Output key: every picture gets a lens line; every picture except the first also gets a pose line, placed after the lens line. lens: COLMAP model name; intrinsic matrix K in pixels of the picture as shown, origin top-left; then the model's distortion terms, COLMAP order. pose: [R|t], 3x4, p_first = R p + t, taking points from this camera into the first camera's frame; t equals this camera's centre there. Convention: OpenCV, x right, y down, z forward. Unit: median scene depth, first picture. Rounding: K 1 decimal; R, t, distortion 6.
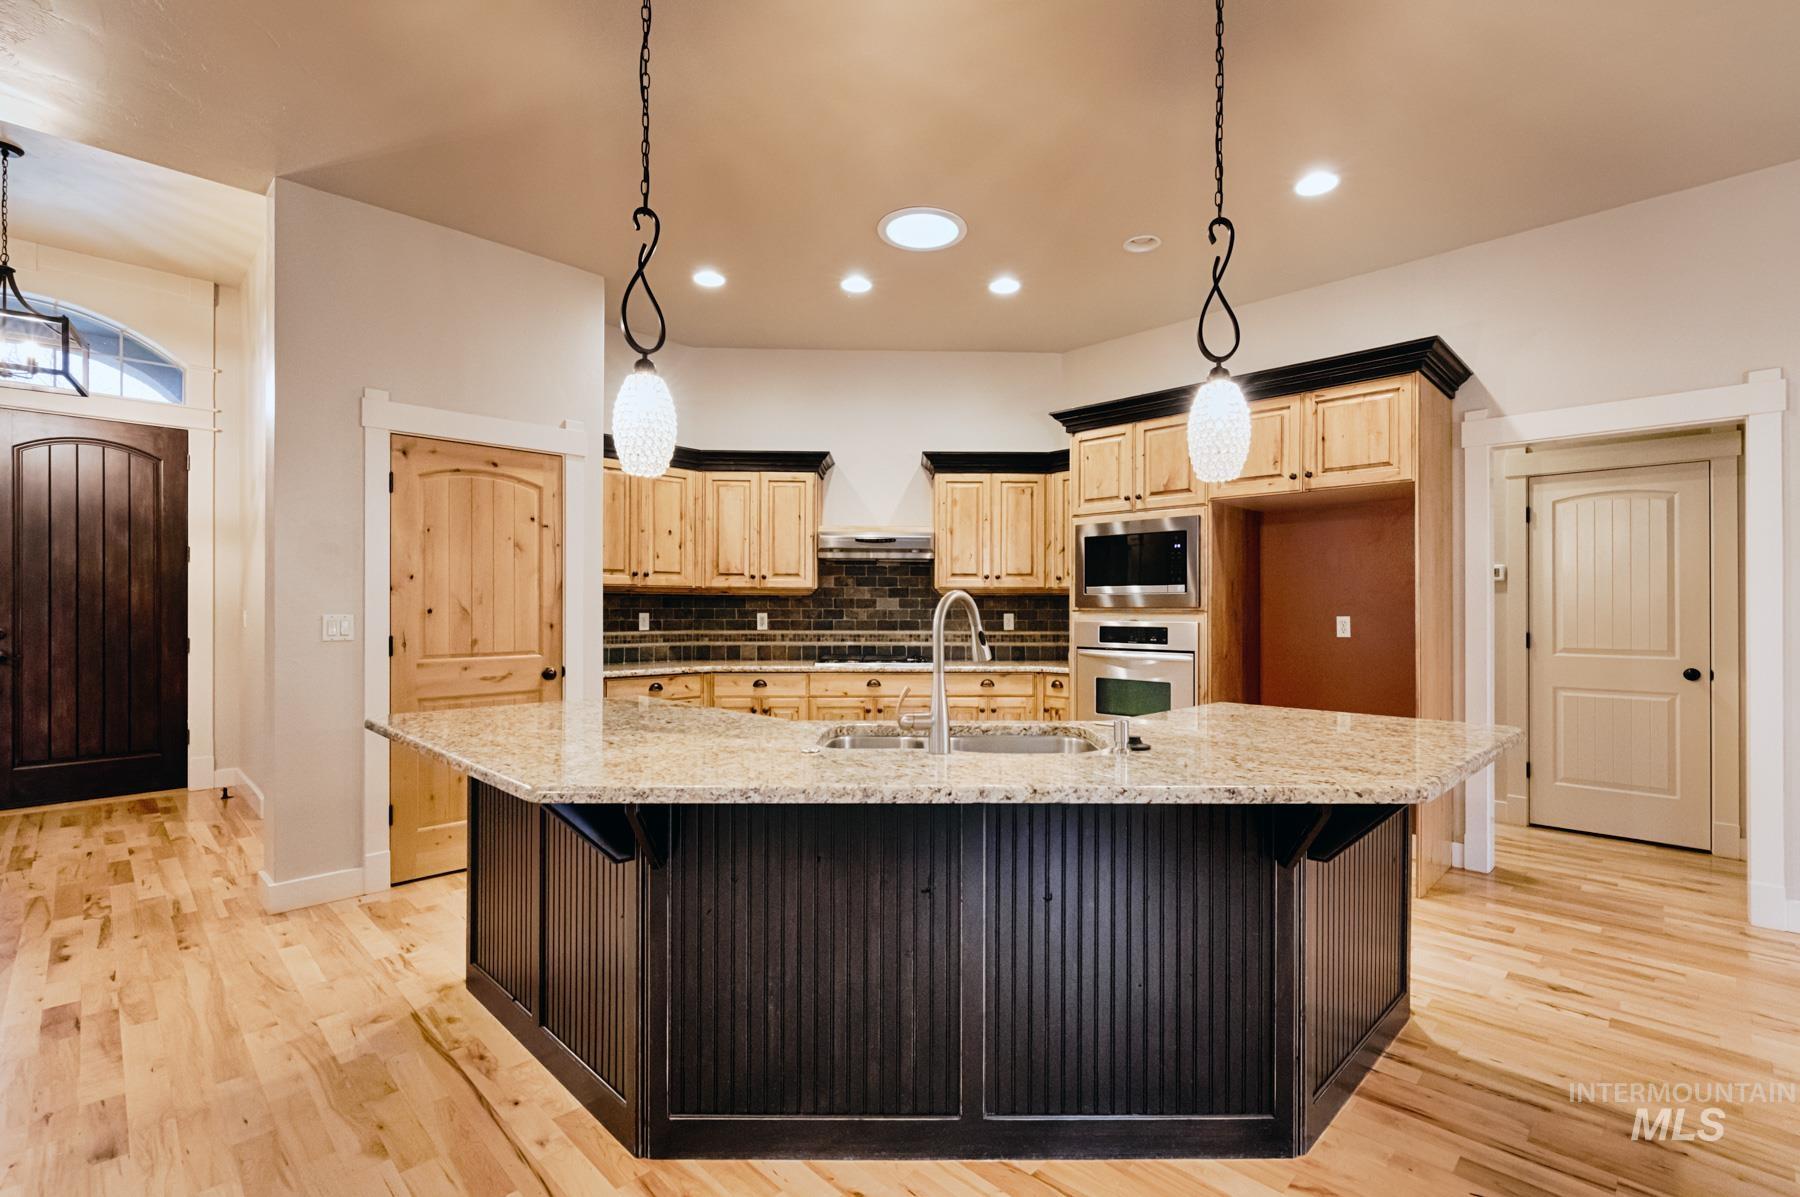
lens RADIAL K [[795.7, 0, 939.4], [0, 795.7, 612.0], [0, 0, 1]] dist [-0.000782, -0.000066]
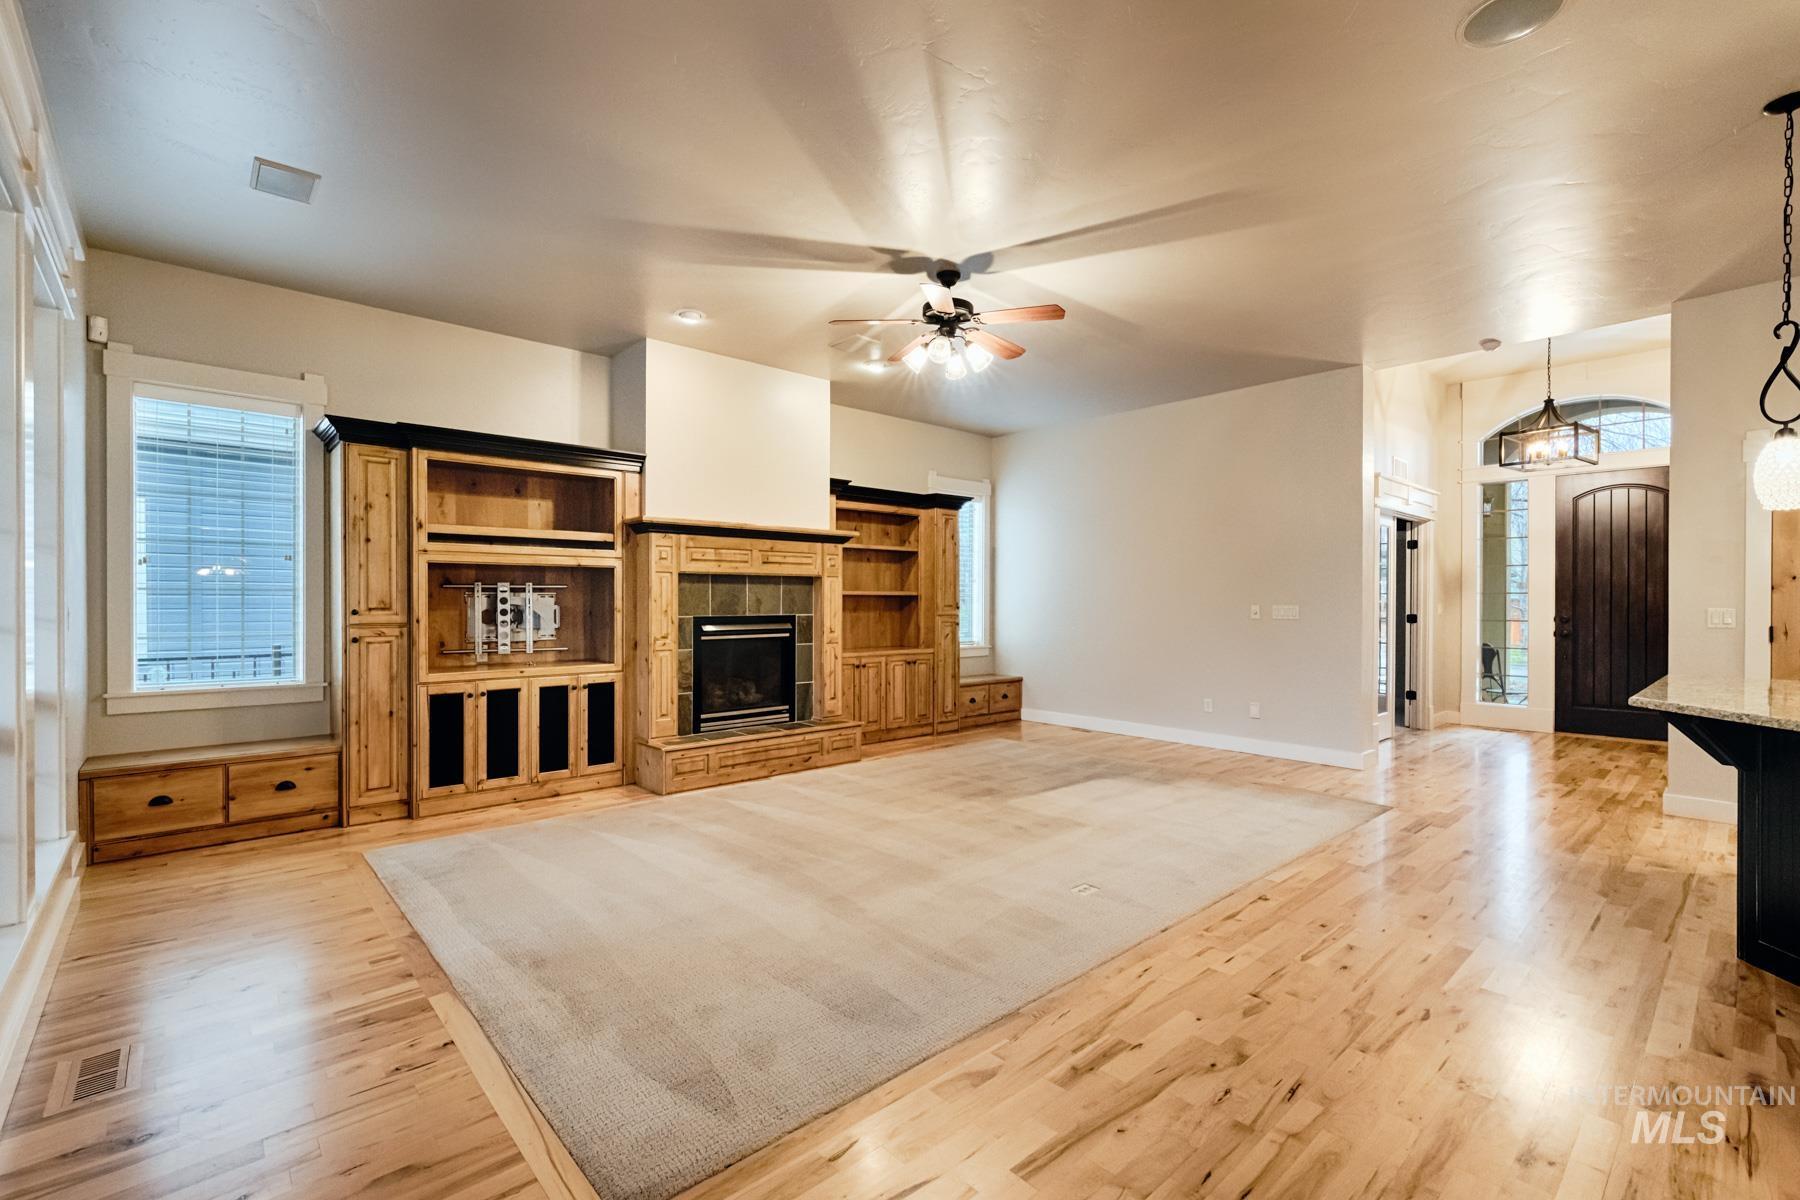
lens RADIAL K [[795.7, 0, 900.0], [0, 795.7, 600.9], [0, 0, 1]] dist [-0.000782, -0.000066]
pose [[-0.073414, -0.001595, -0.997300, 0.476919], [-0.005387, 0.999985, -0.001203, 0.000150], [0.997287, 0.005284, -0.073422, -0.191907]]
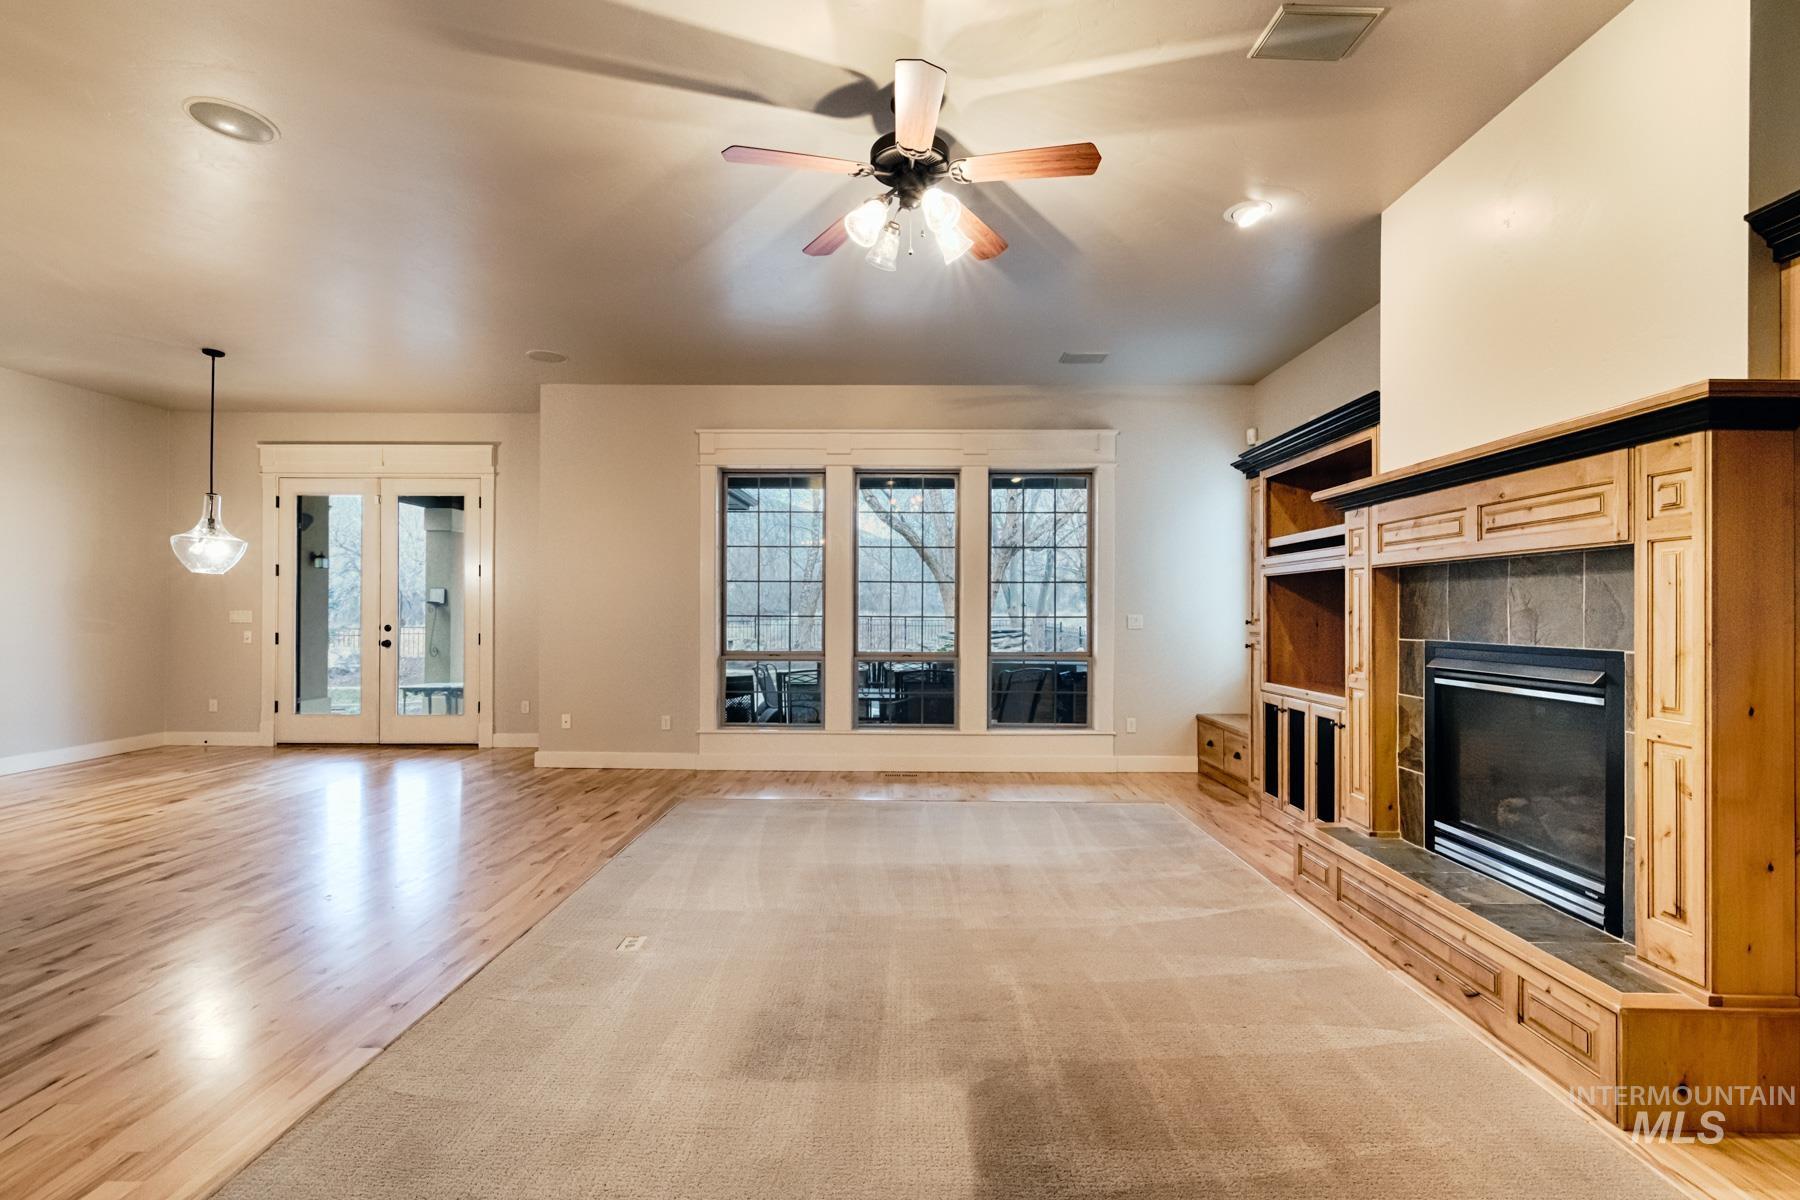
lens RADIAL K [[795.7, 0, 889.9], [0, 795.7, 603.5], [0, 0, 1]] dist [-0.000782, -0.000066]
pose [[-0.674499, 0.000226, 0.738276, -0.791440], [-0.004727, 0.999978, -0.004625, -0.002798], [-0.738261, -0.006609, -0.674483, 0.180068]]
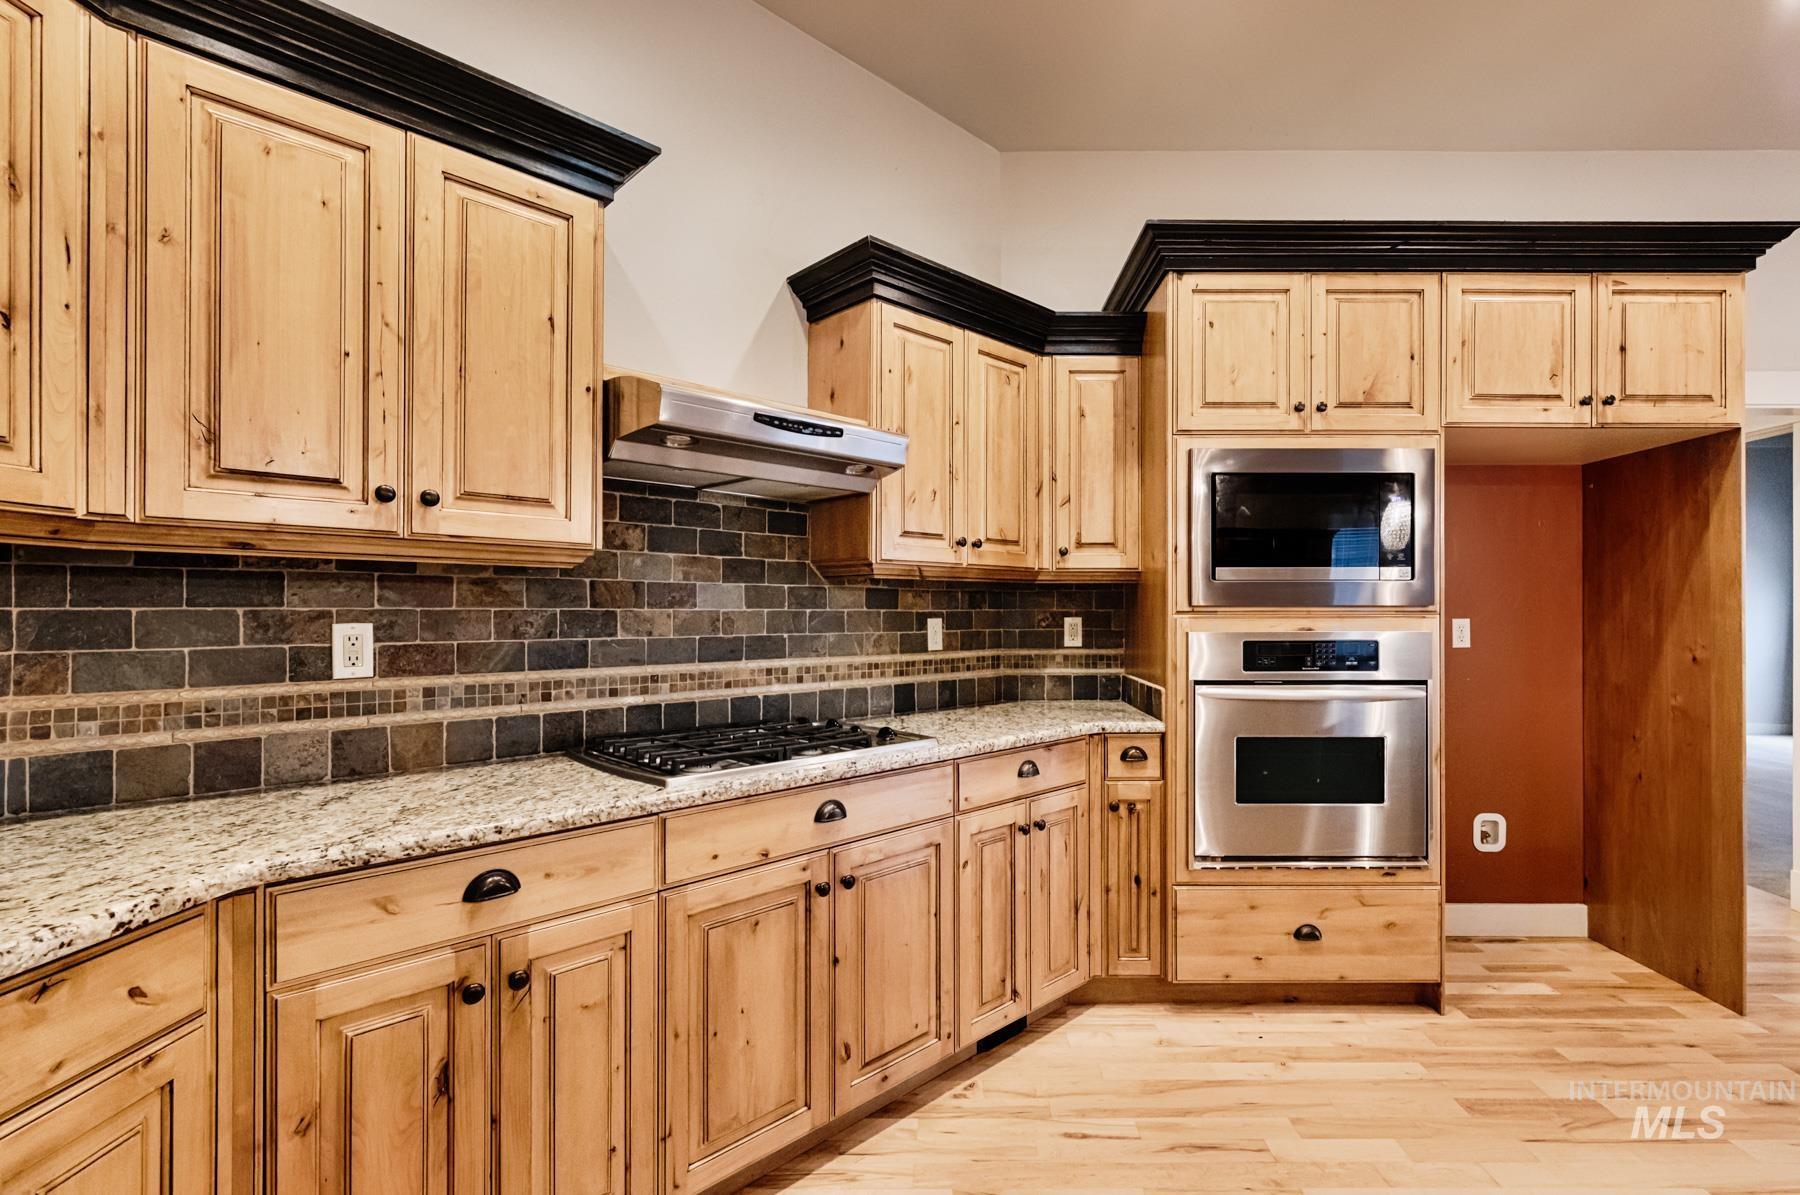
lens RADIAL K [[795.7, 0, 938.2], [0, 795.7, 615.2], [0, 0, 1]] dist [-0.000782, -0.000066]
pose [[0.739565, -0.005007, 0.673067, -0.293440], [0.004146, 0.999987, 0.002884, -0.001866], [-0.673072, 0.000658, 0.739576, 0.696132]]
